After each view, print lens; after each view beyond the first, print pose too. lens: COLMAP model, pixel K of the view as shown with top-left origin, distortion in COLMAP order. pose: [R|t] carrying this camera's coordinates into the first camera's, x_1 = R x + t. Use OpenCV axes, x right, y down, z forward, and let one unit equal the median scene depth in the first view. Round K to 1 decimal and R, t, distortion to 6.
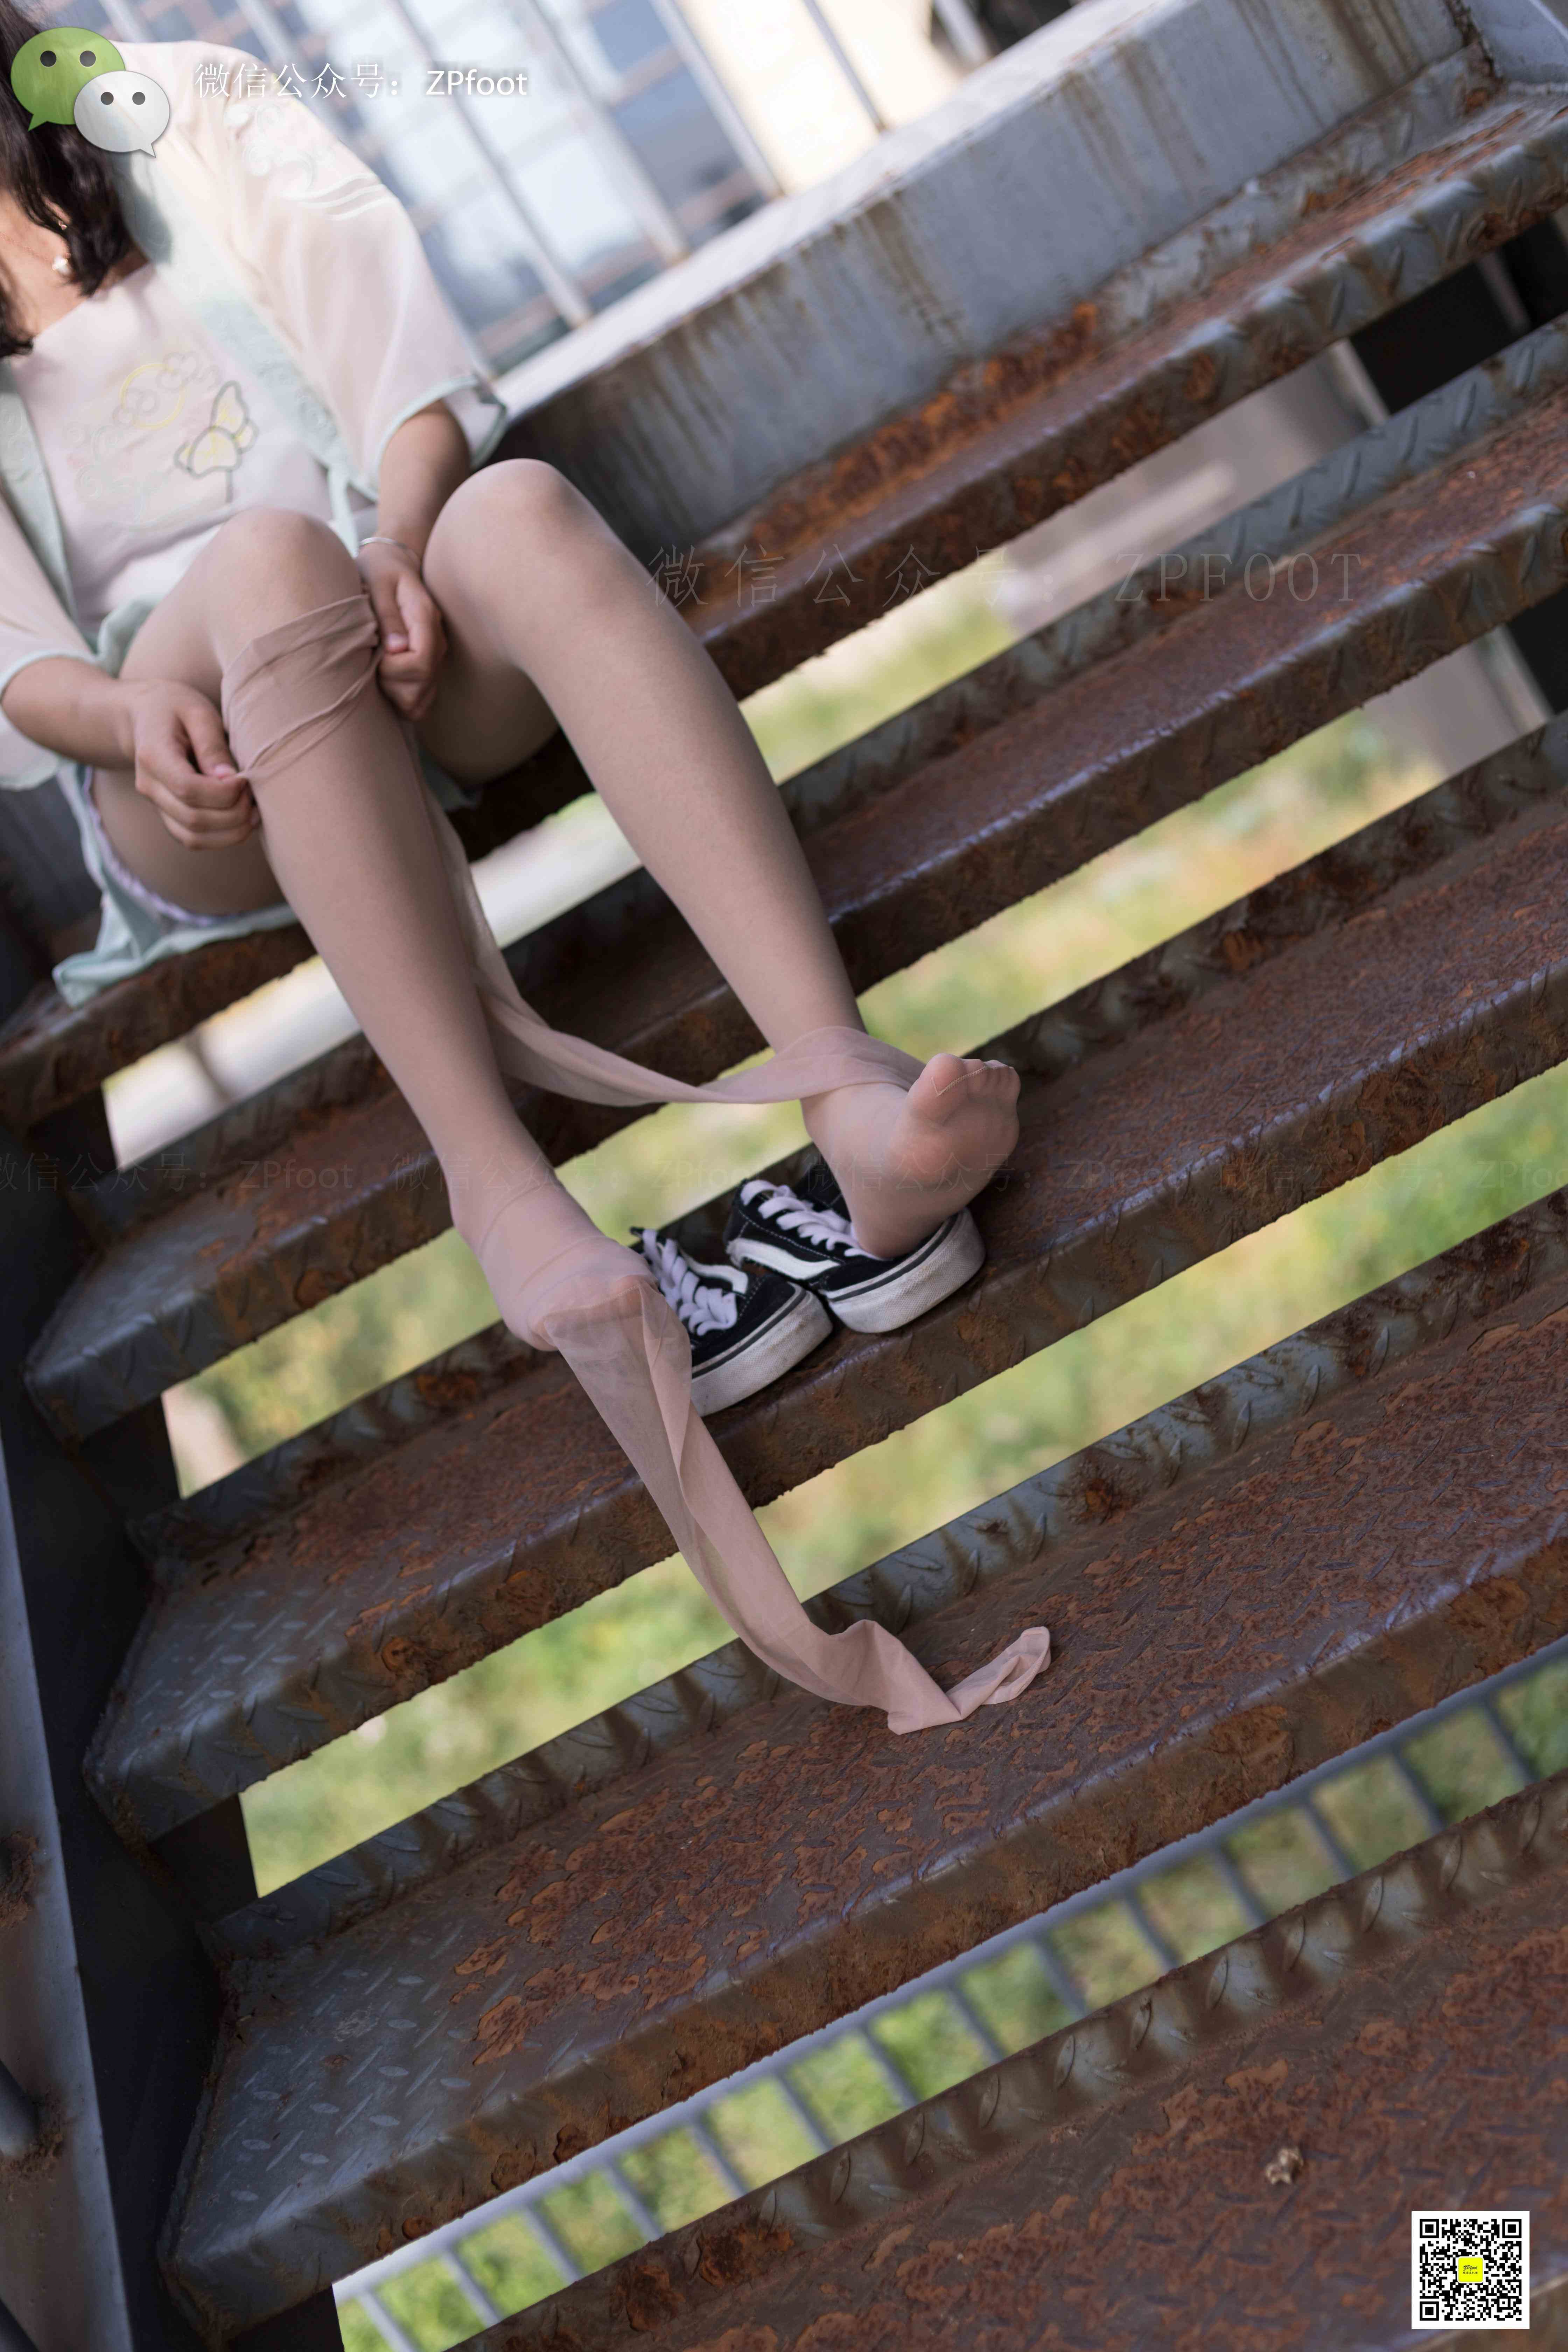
lens RADIAL K [[3434.8, 0, 784.0], [0, 3434.8, 1176.0], [0, 0, 1]] dist [0.004029, 0.100706]
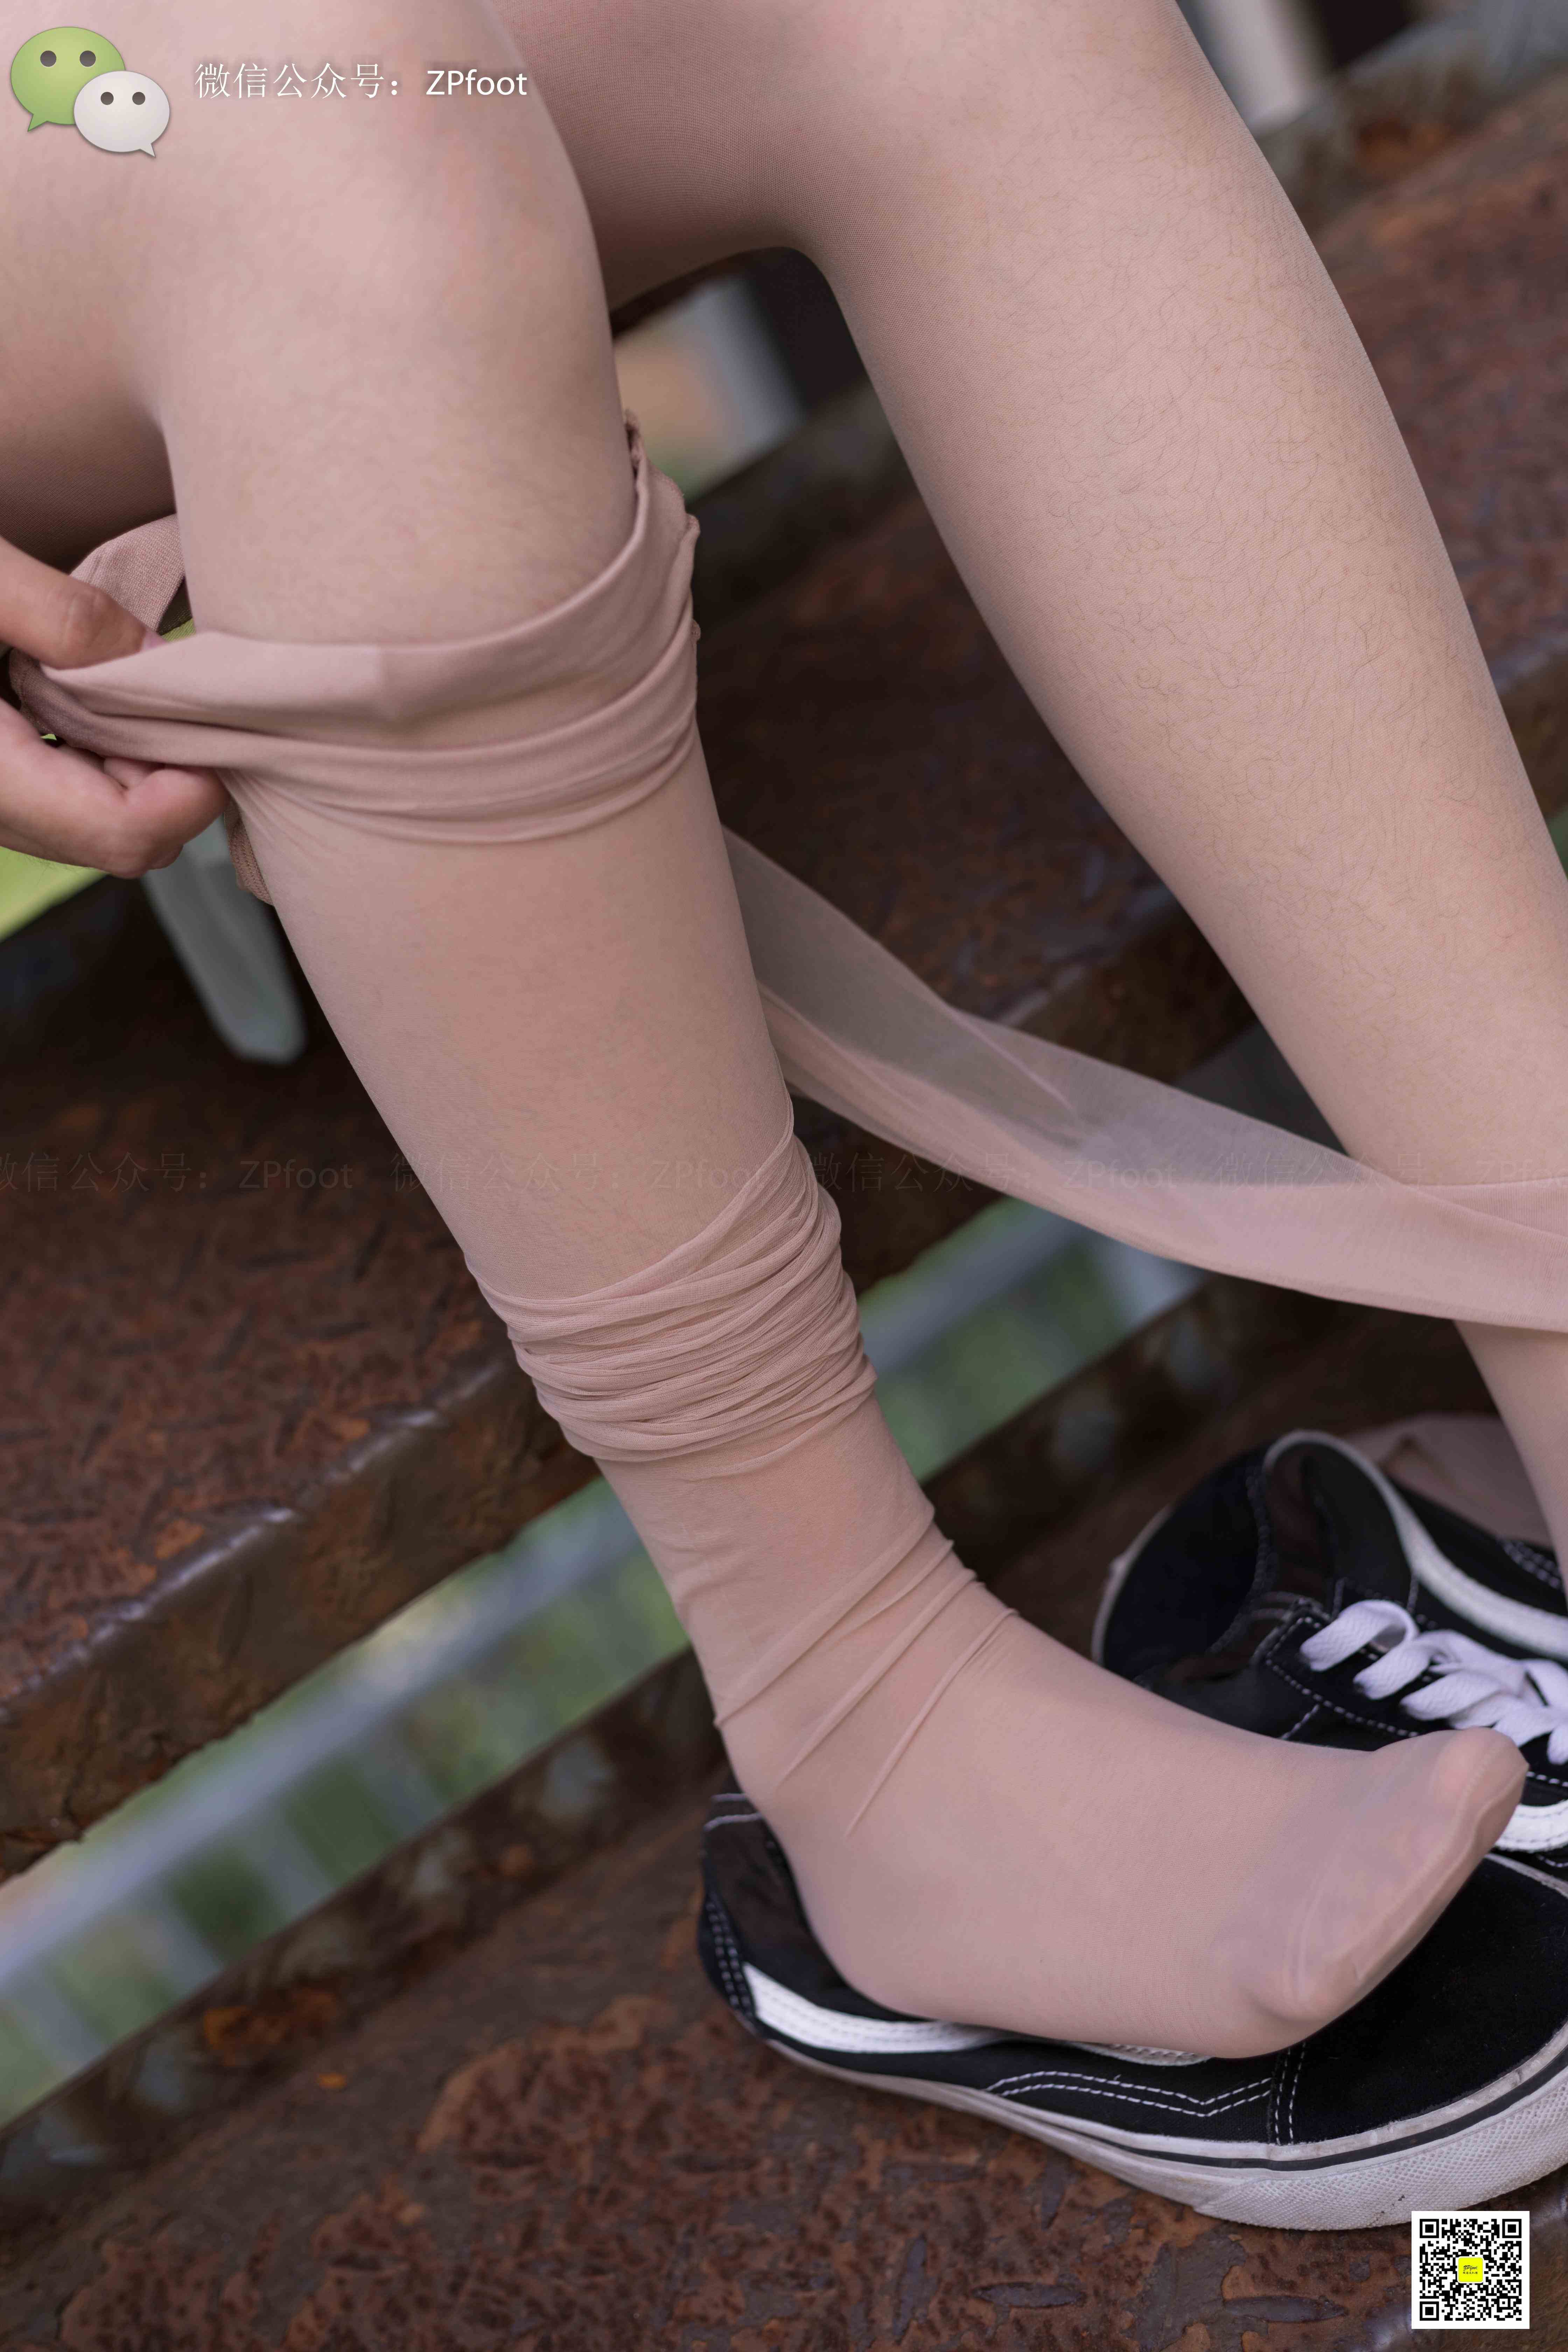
lens RADIAL K [[3556.9, 0, 784.0], [0, 3556.9, 1176.0], [0, 0, 1]] dist [0.009597, 0.034849]
pose [[0.887641, -0.099570, 0.449643, -0.240902], [0.039195, 0.989139, 0.141663, -0.106445], [-0.458864, -0.108122, 0.881903, 0.628176]]
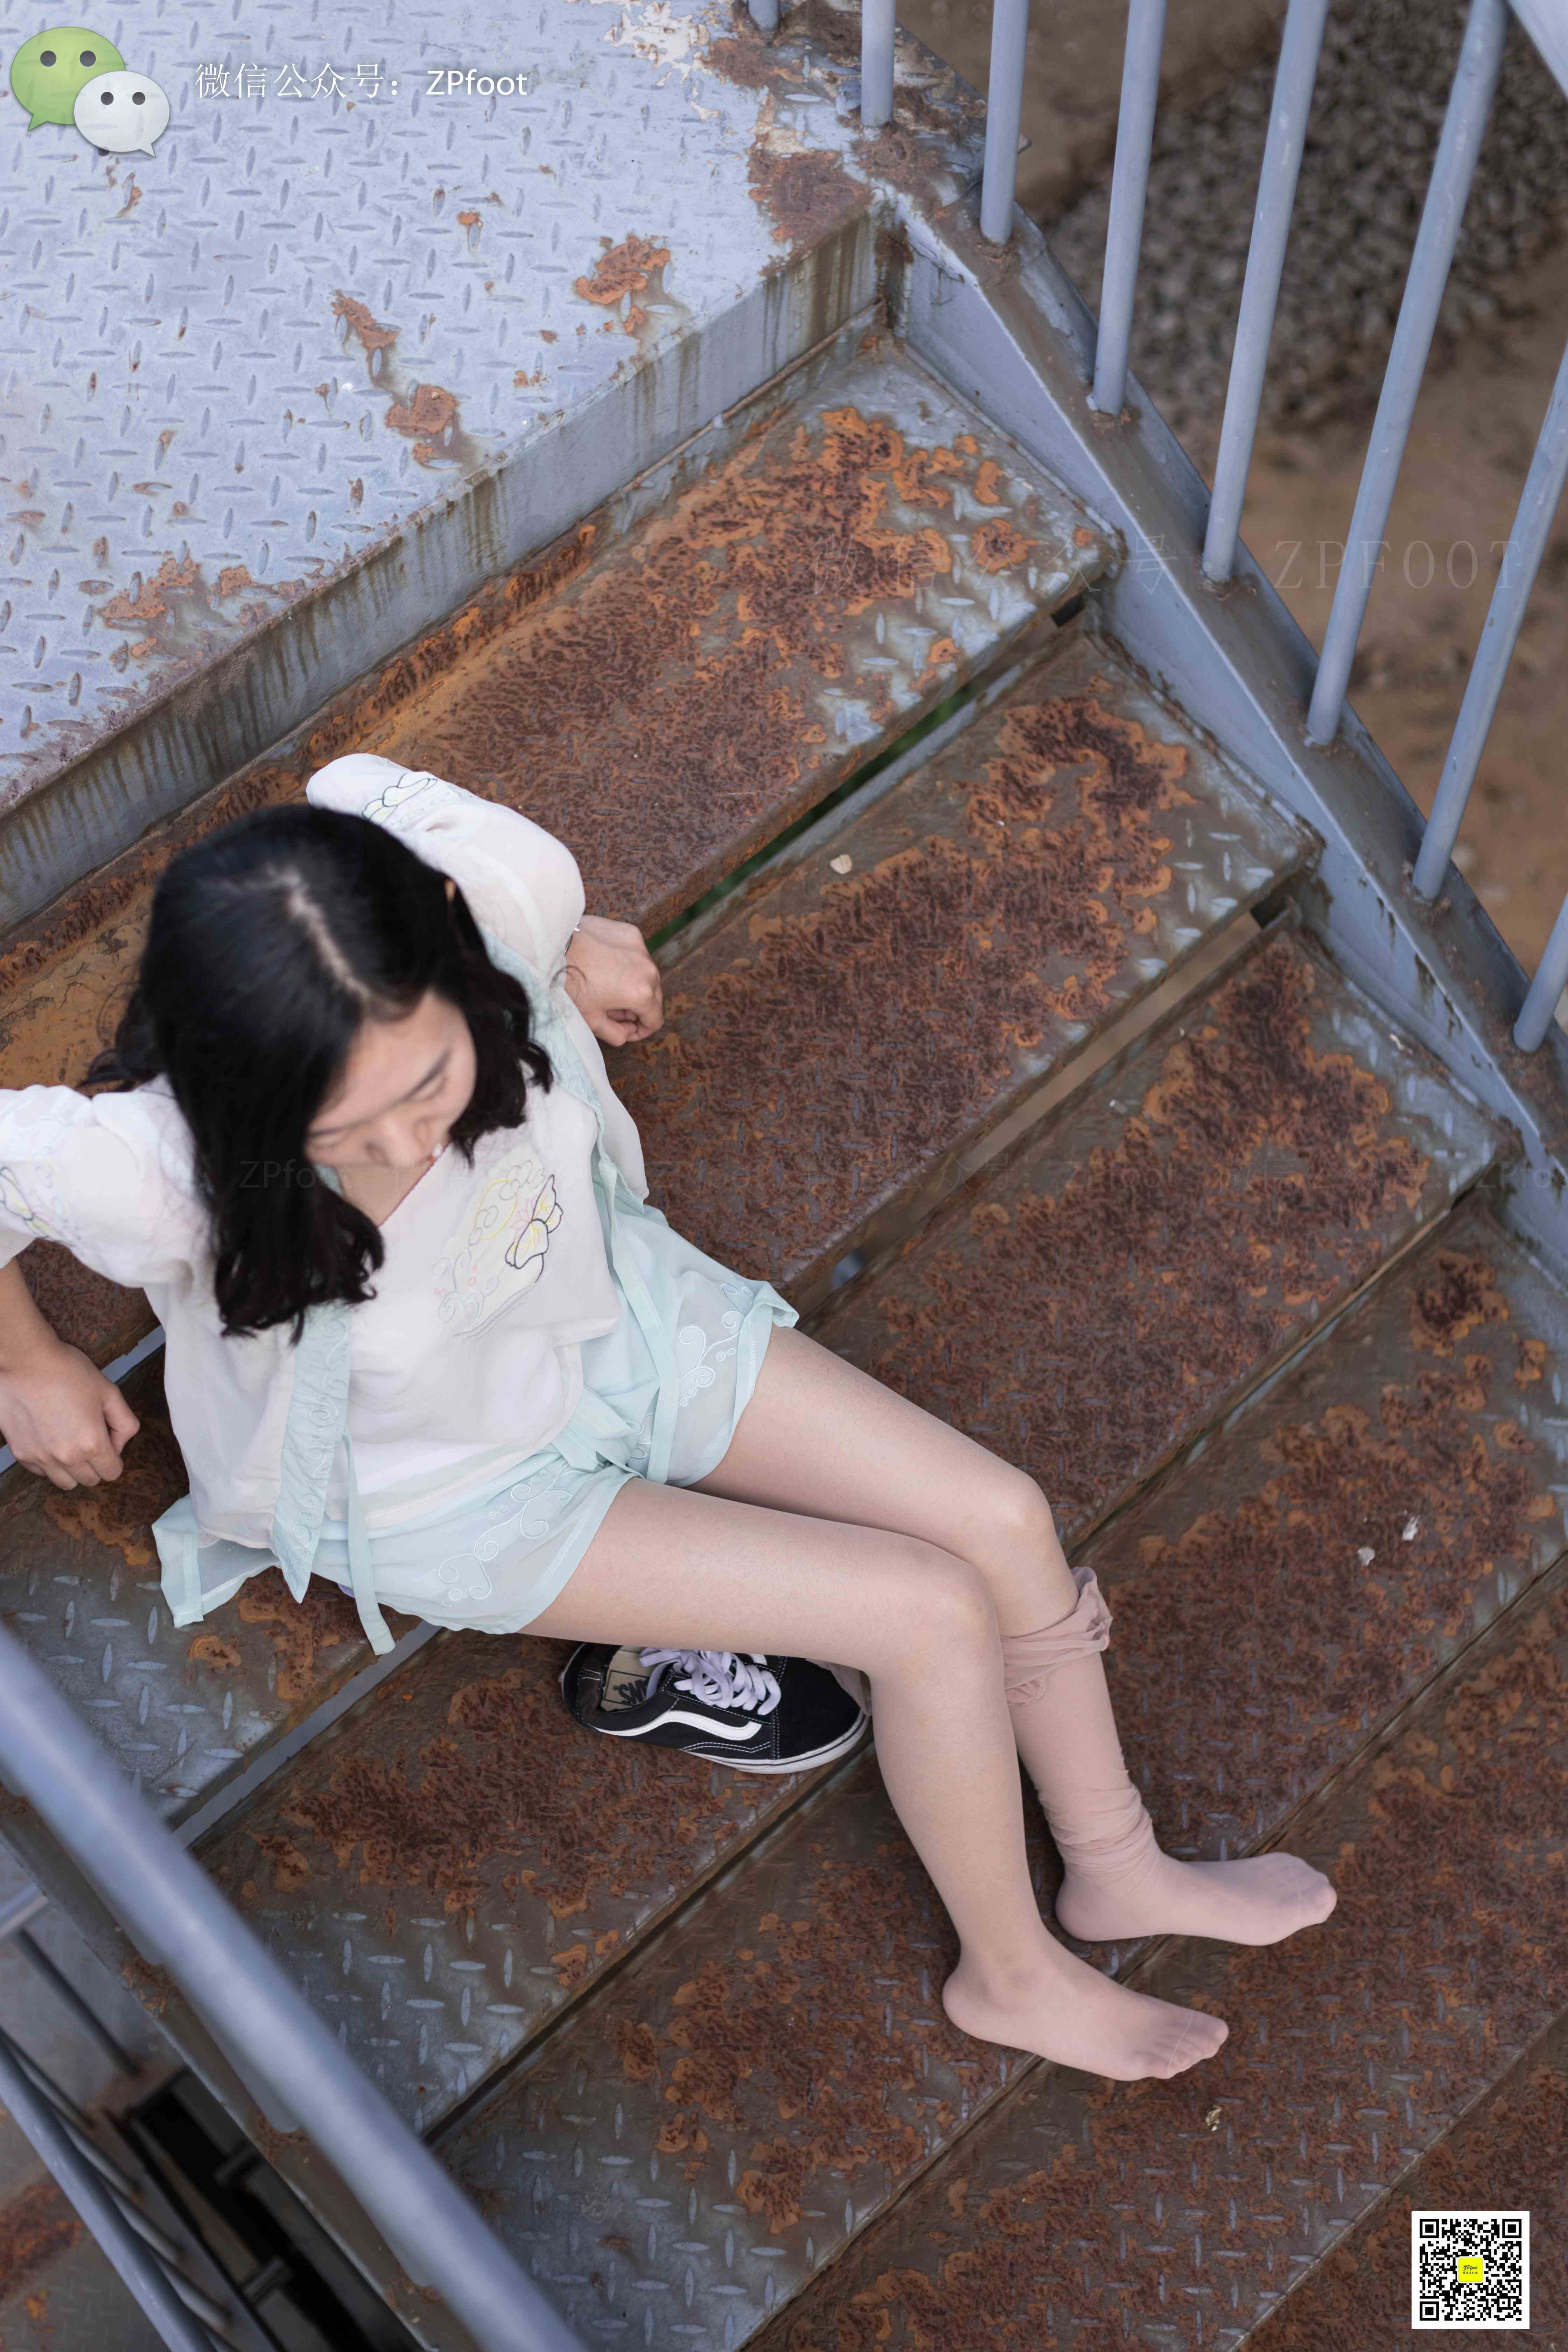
lens RADIAL K [[3409.2, 0, 784.0], [0, 3409.2, 1176.0], [0, 0, 1]] dist [0.011992, 0.022679]
pose [[0.610726, -0.318603, 0.724918, -0.896386], [-0.181090, 0.835024, 0.519559, -0.802982], [-0.770857, -0.448583, 0.452275, 0.435864]]
